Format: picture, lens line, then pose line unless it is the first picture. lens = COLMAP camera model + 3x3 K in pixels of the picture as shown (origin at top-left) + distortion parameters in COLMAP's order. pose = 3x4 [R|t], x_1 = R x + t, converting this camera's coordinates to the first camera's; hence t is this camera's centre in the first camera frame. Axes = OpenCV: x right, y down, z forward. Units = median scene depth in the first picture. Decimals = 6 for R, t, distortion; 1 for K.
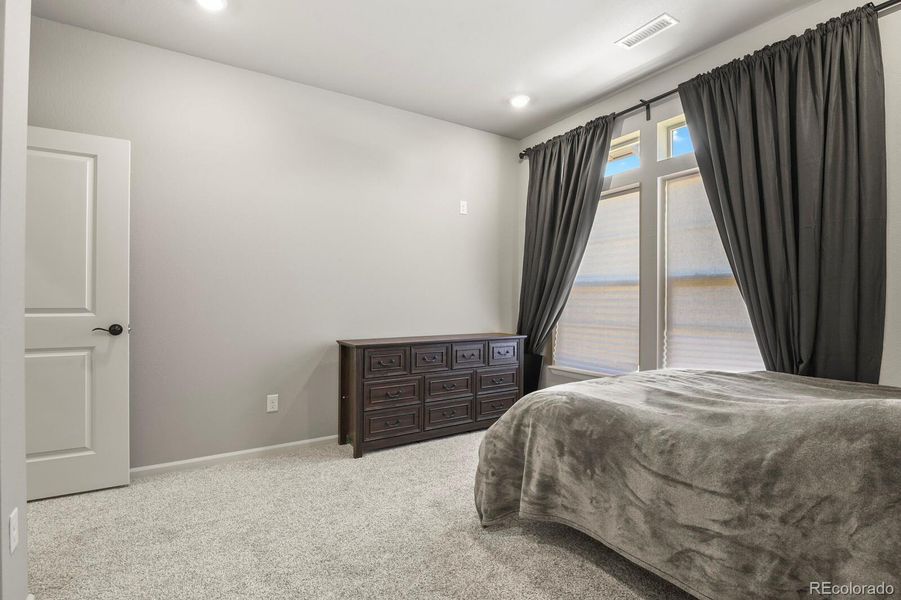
lens RADIAL K [[440.9, 0, 455.9], [0, 440.9, 301.7], [0, 0, 1]] dist [-0.012539, -0.001051]
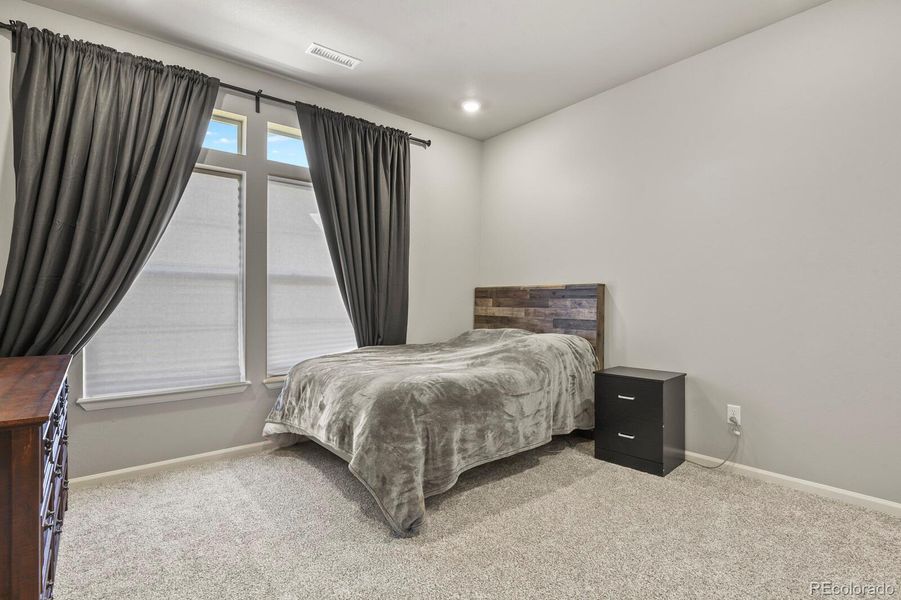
lens RADIAL K [[440.9, 0, 455.9], [0, 440.9, 301.7], [0, 0, 1]] dist [-0.012539, -0.001051]
pose [[-0.123896, -0.002344, 0.992292, -0.610788], [-0.000481, 0.999997, 0.002302, 0.005772], [-0.992295, -0.000192, -0.123897, 0.710153]]
